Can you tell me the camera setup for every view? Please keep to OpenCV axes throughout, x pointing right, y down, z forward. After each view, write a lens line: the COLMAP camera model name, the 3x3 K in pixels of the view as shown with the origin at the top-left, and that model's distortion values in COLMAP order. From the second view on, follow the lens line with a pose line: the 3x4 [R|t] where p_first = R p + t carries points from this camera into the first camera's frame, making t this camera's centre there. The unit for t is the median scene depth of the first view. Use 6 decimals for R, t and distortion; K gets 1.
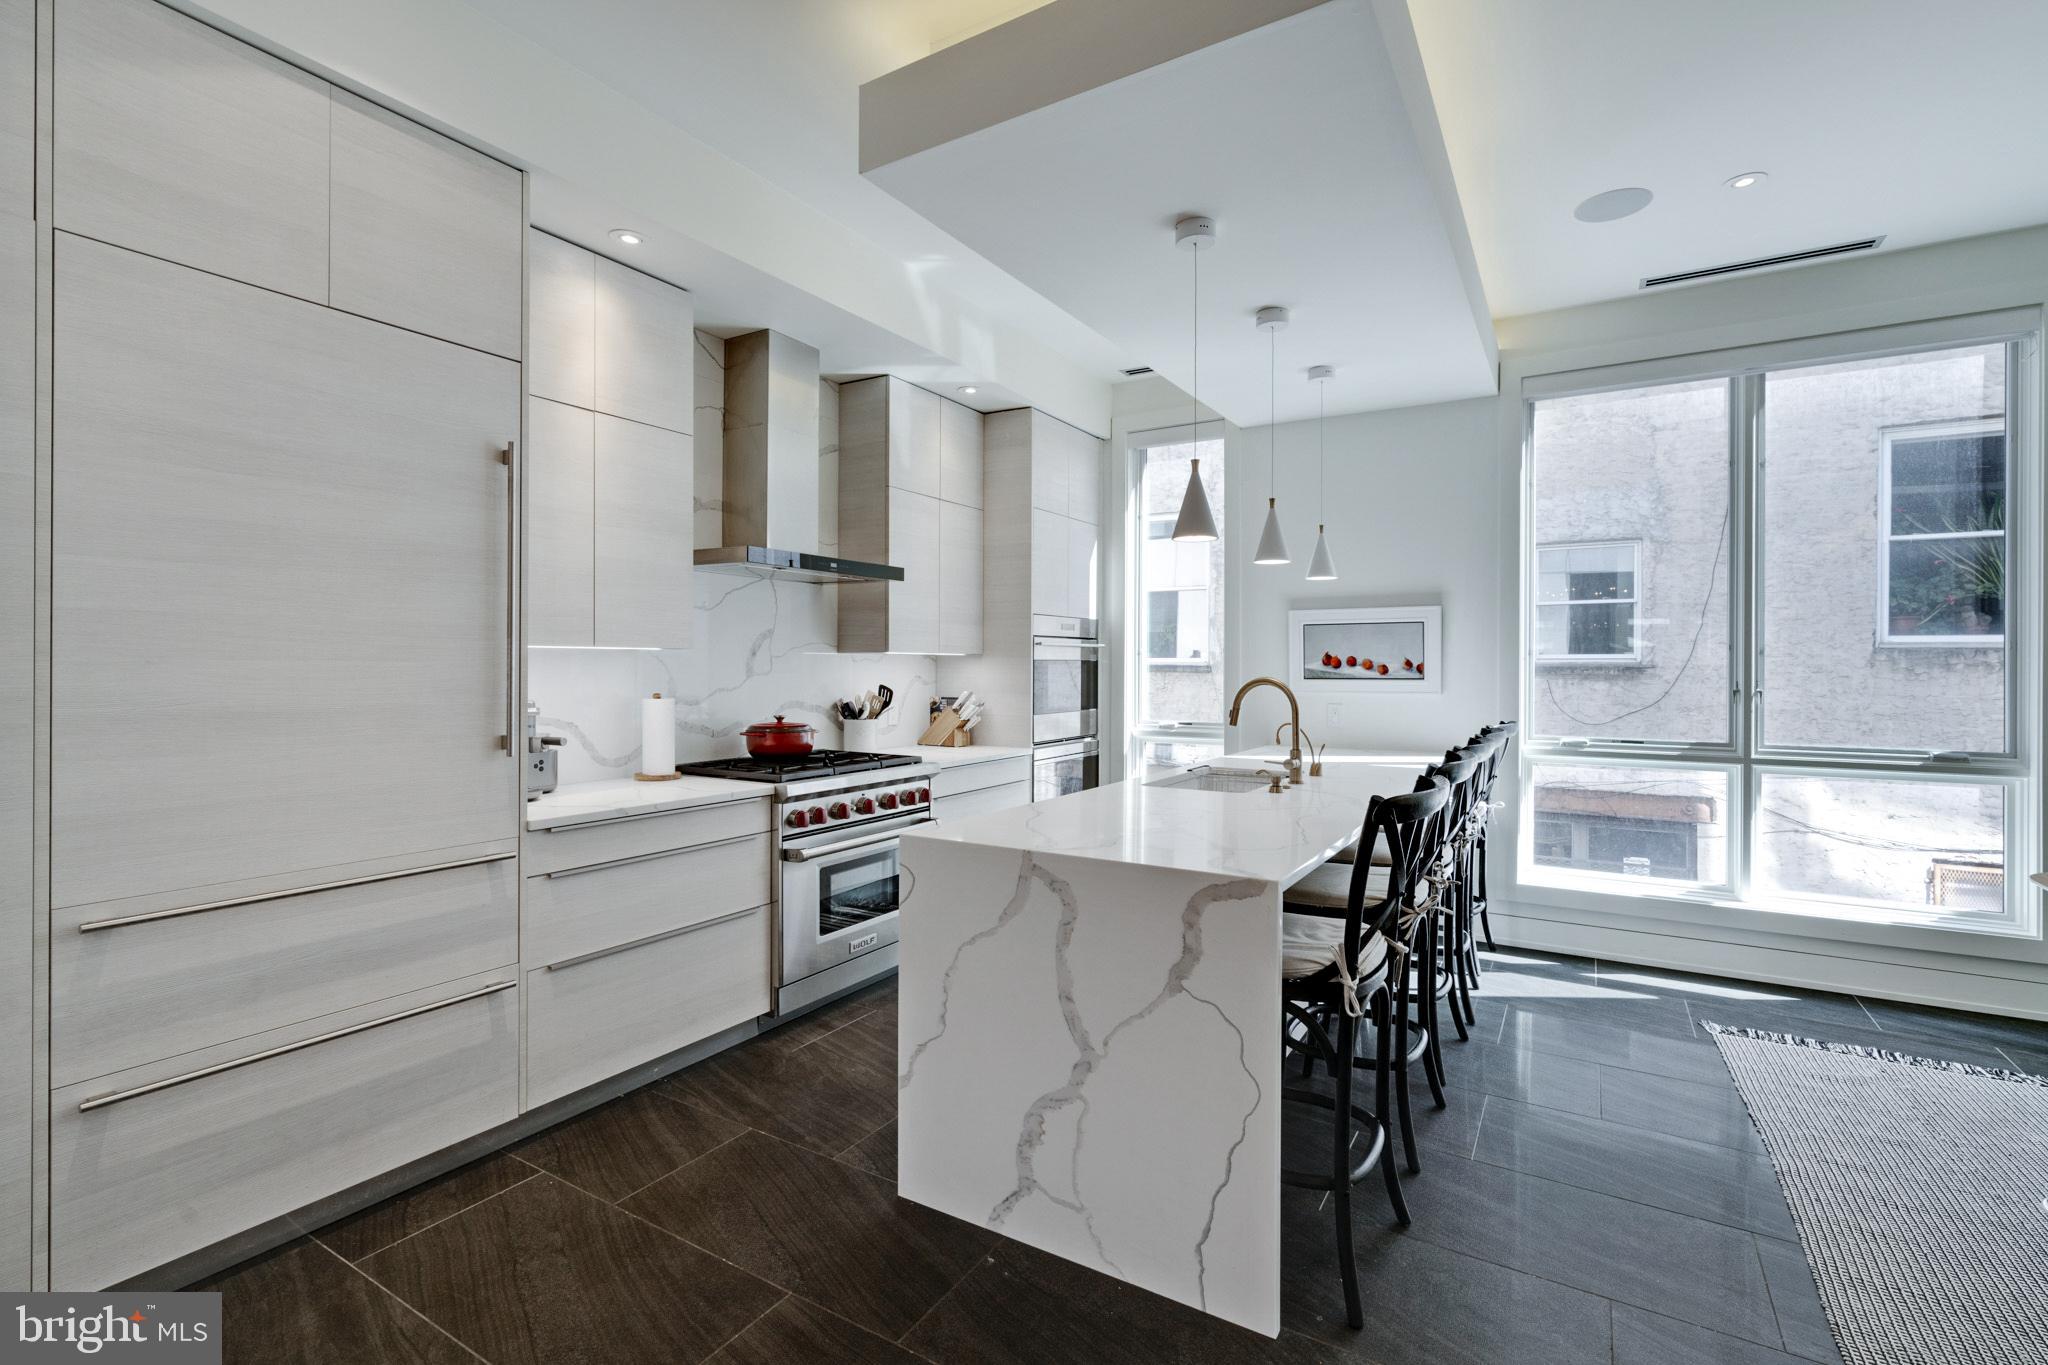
lens RADIAL K [[928.8, 0, 1023.5], [0, 928.8, 668.4], [0, 0, 1]] dist [-0.004841, 0.000672]
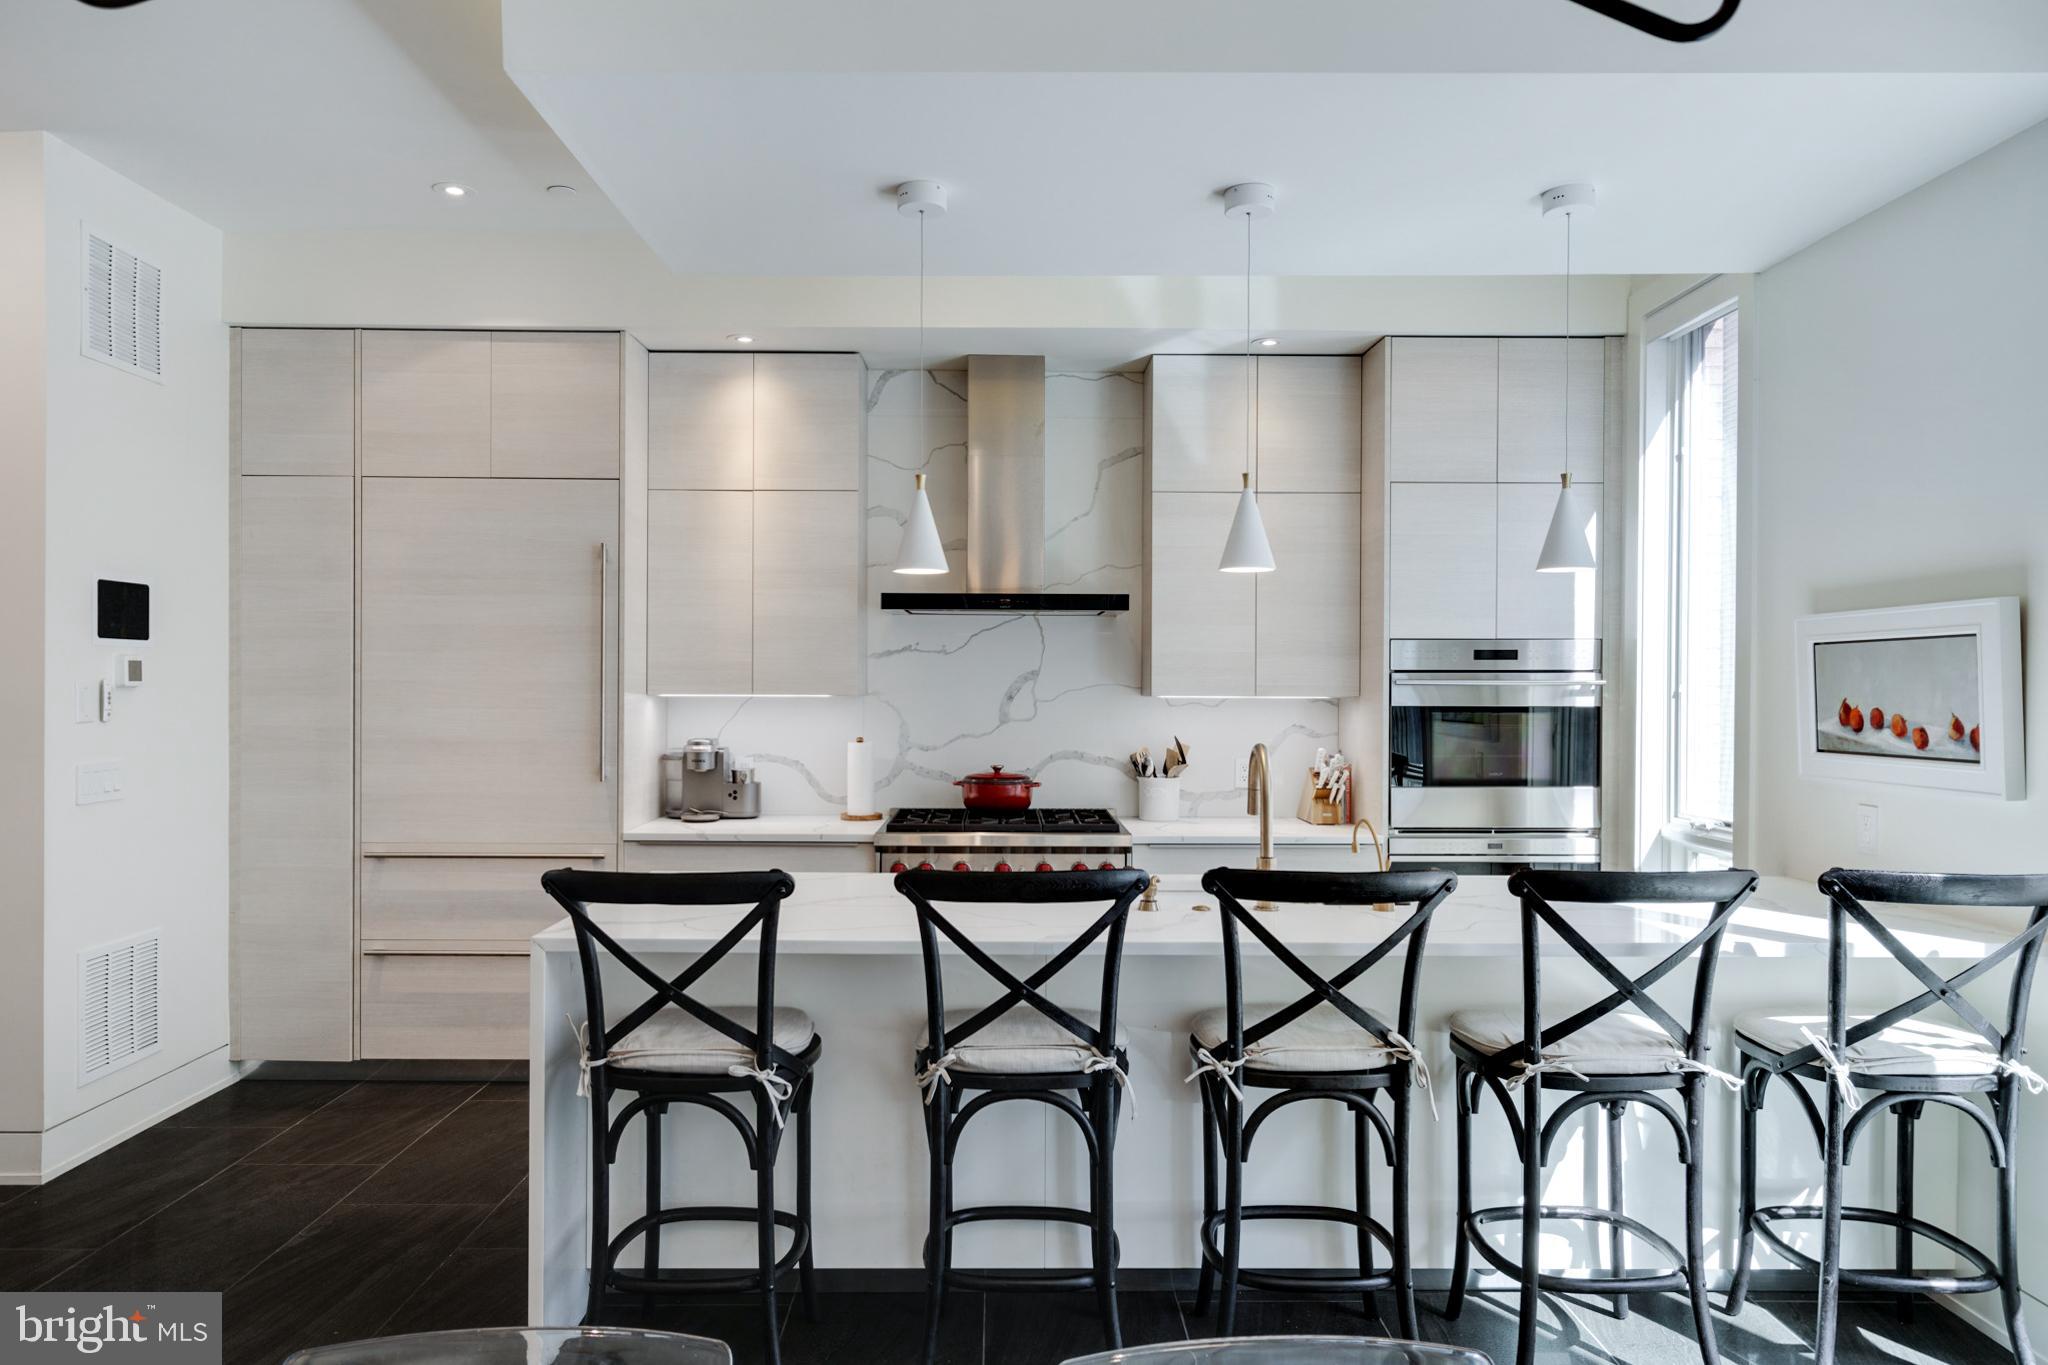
lens RADIAL K [[1295.3, 0, 1024.0], [0, 1295.3, 682.5], [0, 0, 1]] dist [-0.000580, -0.000095]
pose [[0.538331, -0.001802, -0.842732, 0.806990], [-0.006502, 0.999959, -0.006291, -0.022937], [0.842708, 0.008866, 0.538297, 0.313979]]
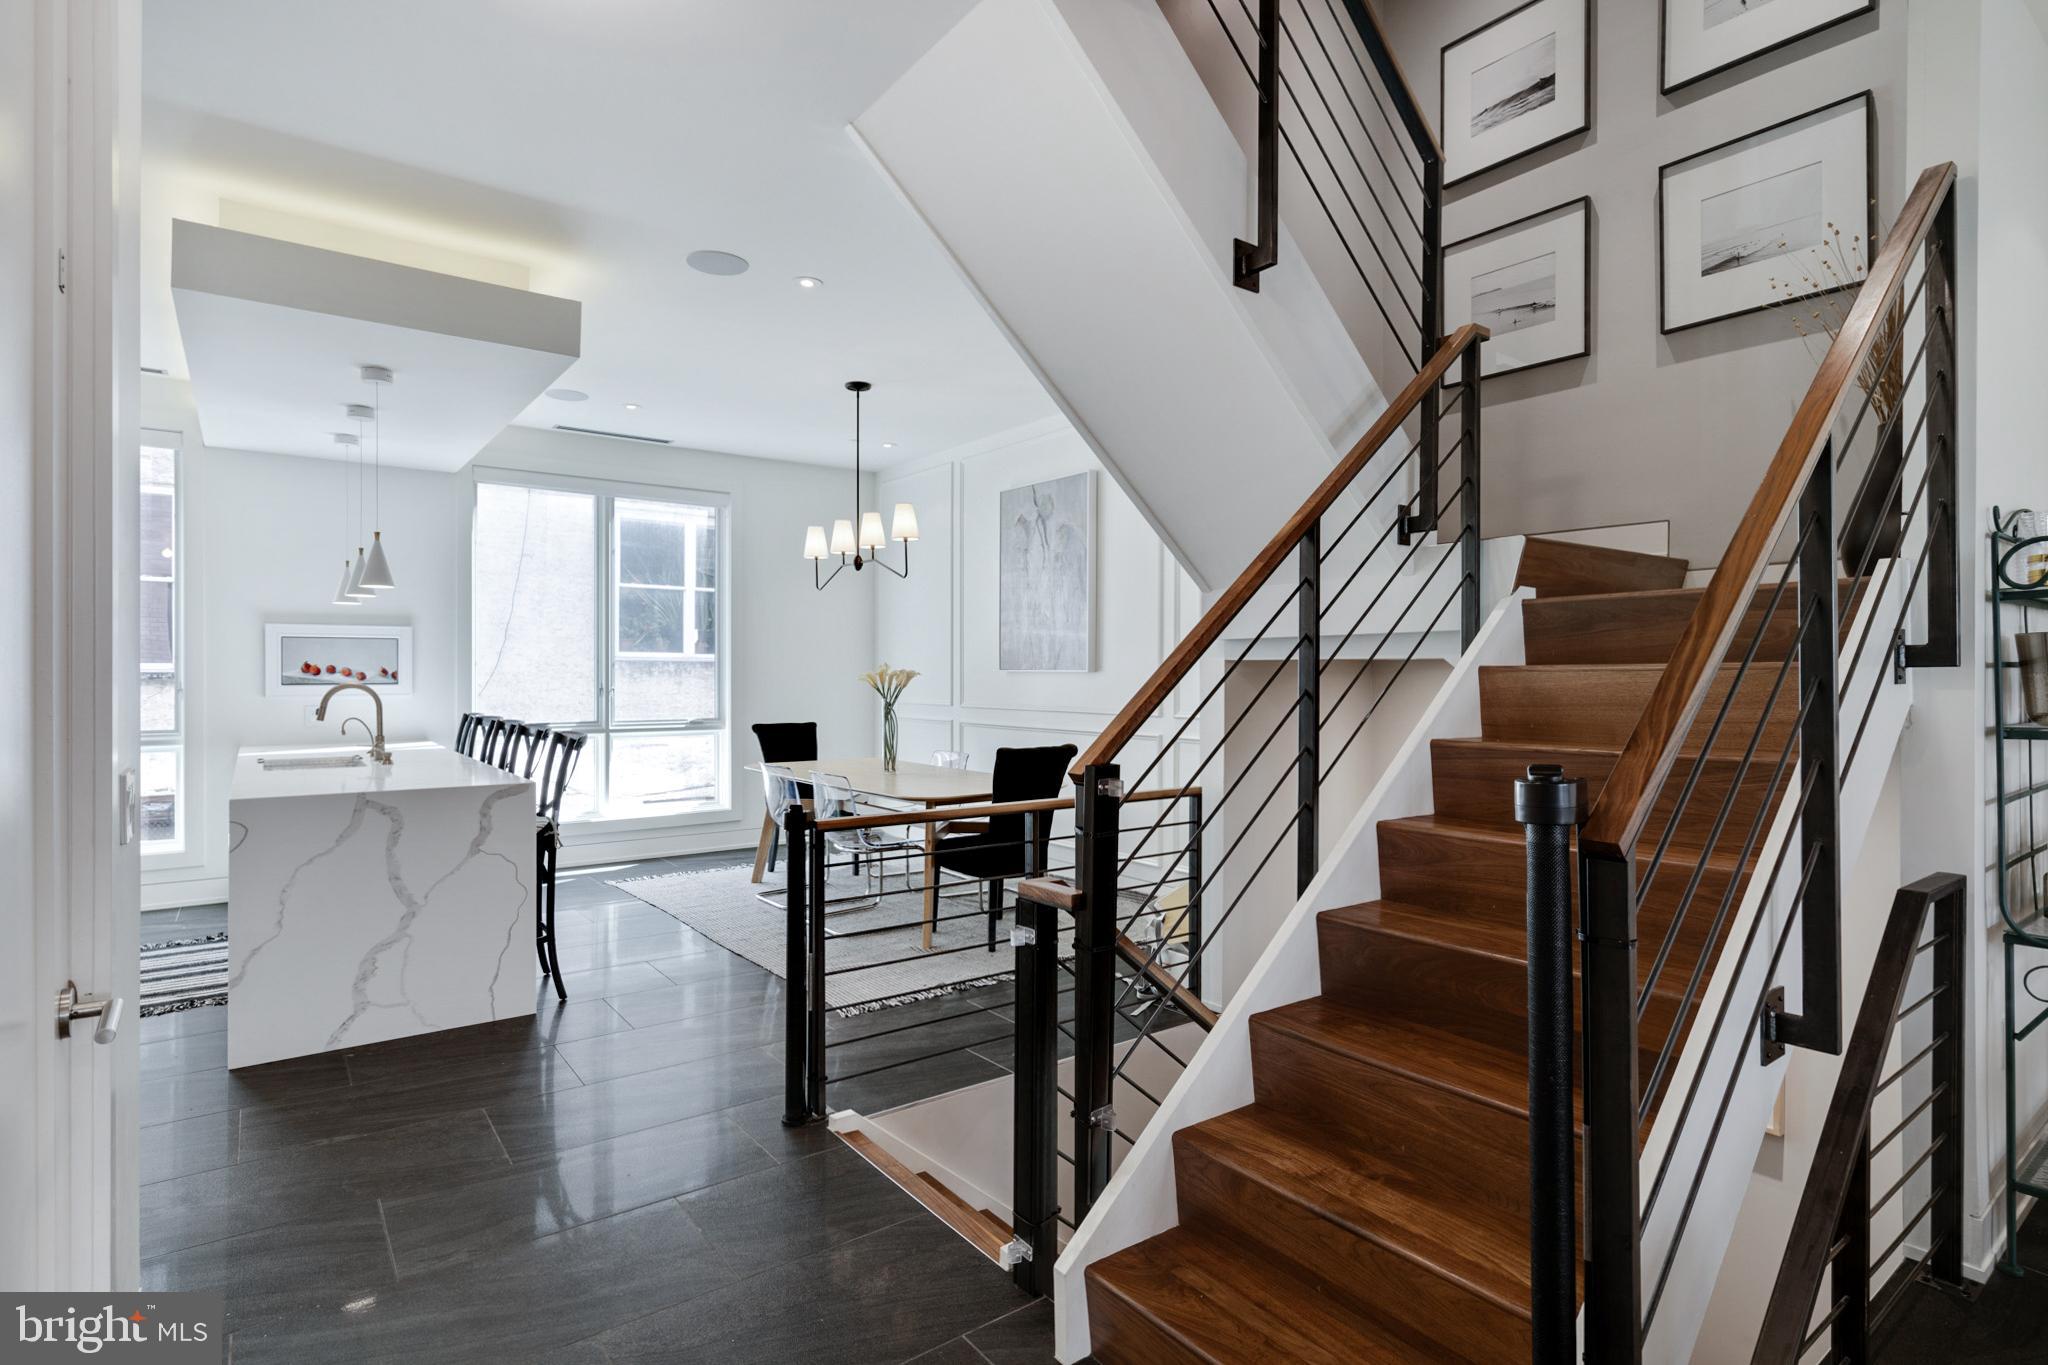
lens RADIAL K [[1031.5, 0, 1021.5], [0, 1031.5, 675.1], [0, 0, 1]] dist [0.001123, 0.002162]
pose [[0.372970, -0.002745, 0.927839, -0.639049], [0.001869, 0.999996, 0.002207, -0.002074], [-0.927841, 0.000911, 0.372974, -0.364062]]
